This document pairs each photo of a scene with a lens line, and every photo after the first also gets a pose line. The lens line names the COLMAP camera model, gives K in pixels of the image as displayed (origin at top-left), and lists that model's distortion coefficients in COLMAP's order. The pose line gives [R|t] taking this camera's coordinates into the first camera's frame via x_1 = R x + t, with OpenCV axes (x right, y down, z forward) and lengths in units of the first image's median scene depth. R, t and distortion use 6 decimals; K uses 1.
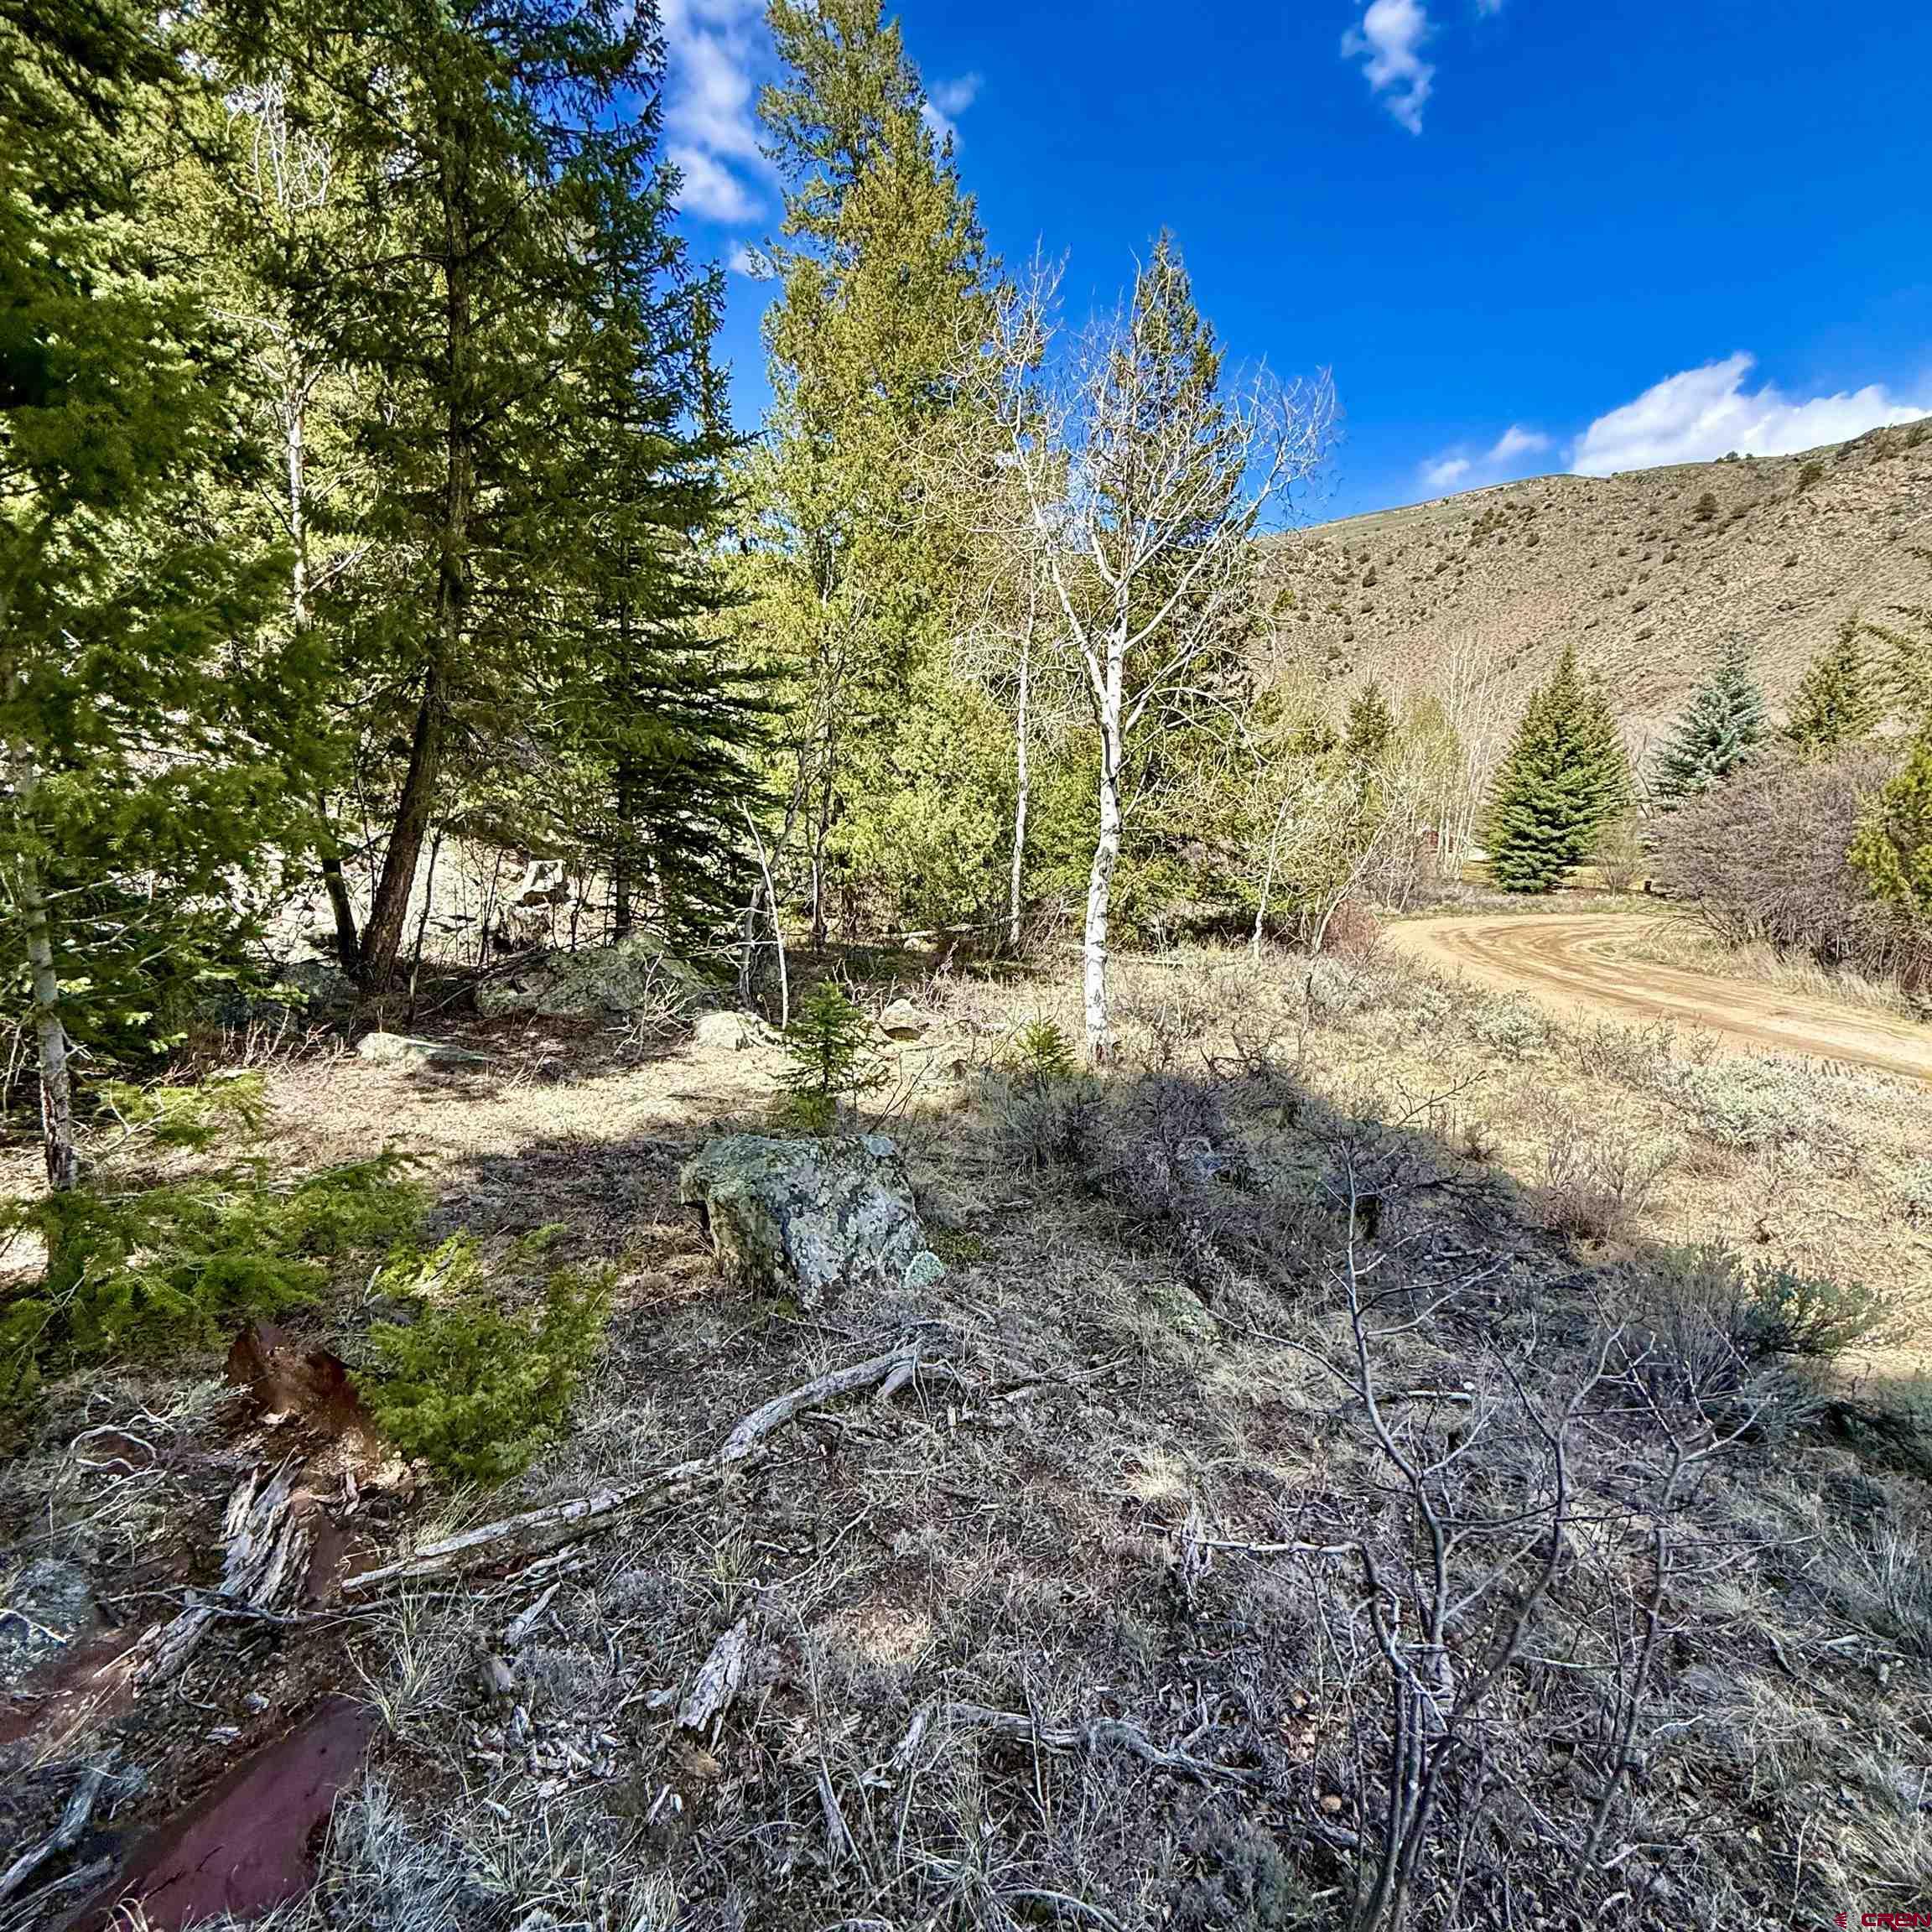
lens RADIAL K [[1026.0, 0, 975.4], [0, 1026.0, 966.2], [0, 0, 1]] dist [-0.000251, -0.001072]
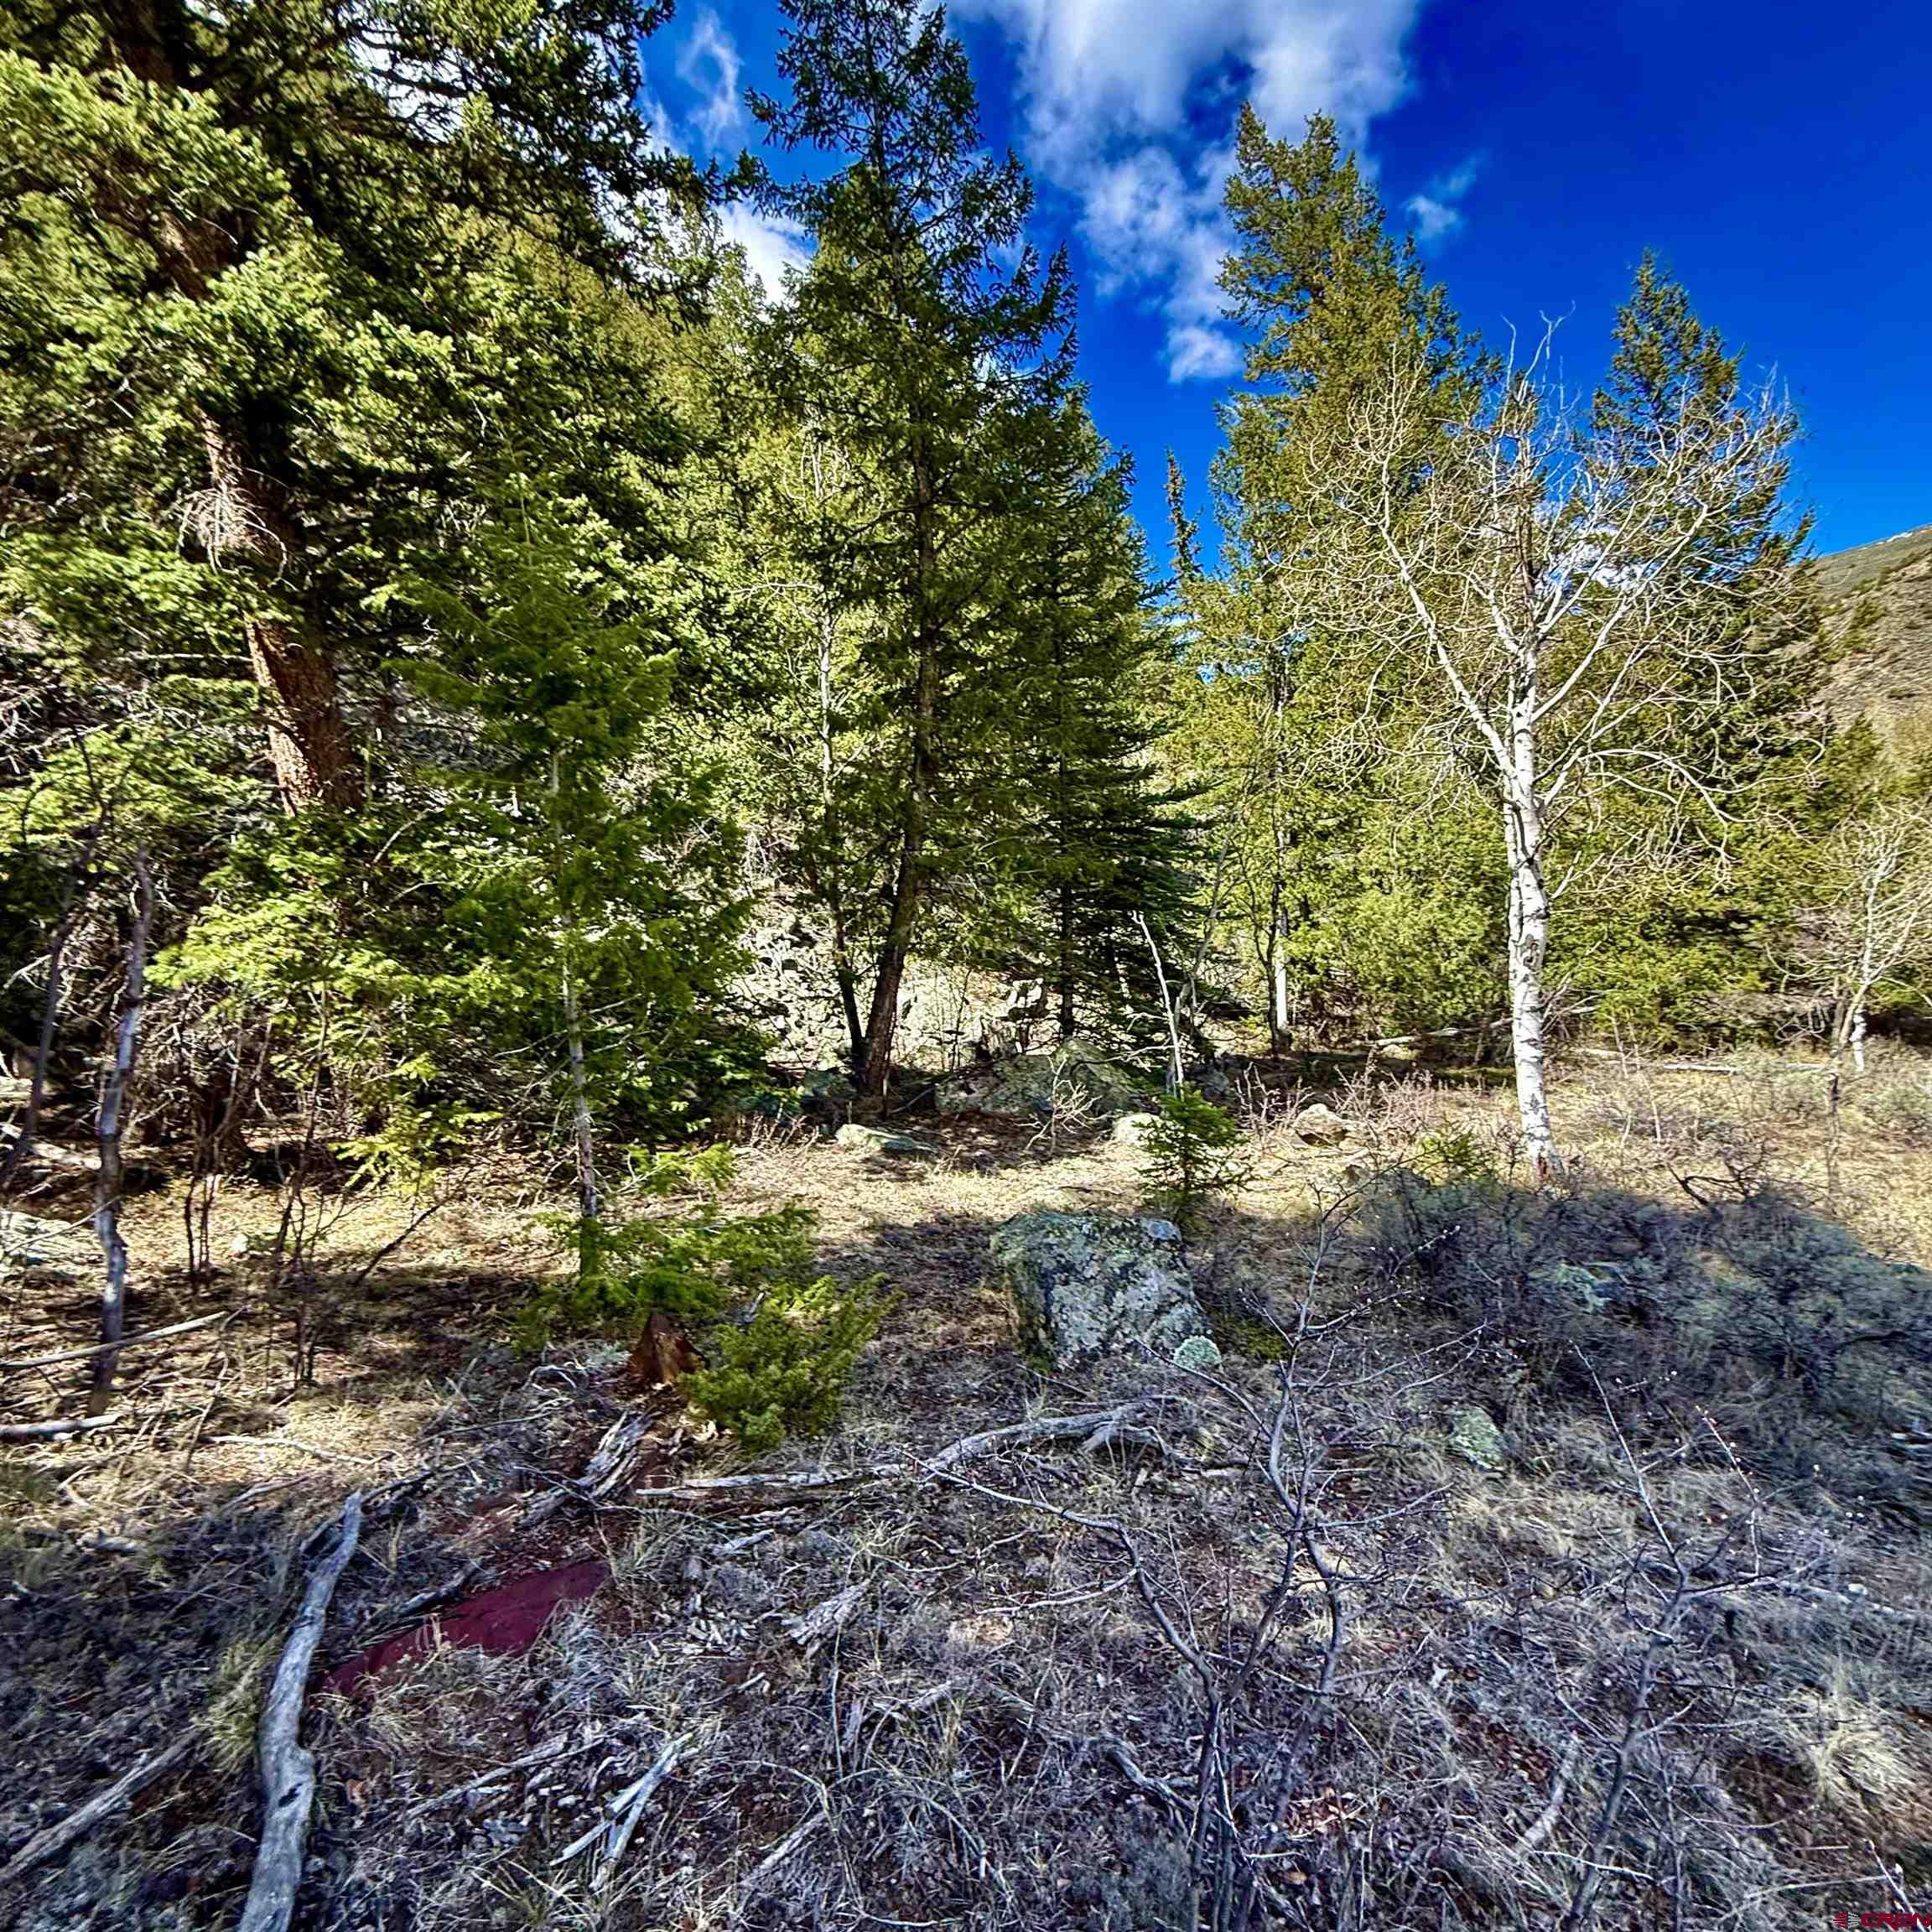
lens RADIAL K [[1021.8, 0, 966.0], [0, 1021.8, 966.0], [0, 0, 1]] dist [0.001144, -0.001508]
pose [[0.880506, -0.052495, -0.471120, 0.115420], [0.000510, 0.993954, -0.109800, 0.010315], [0.474035, 0.096439, 0.875209, -0.019111]]
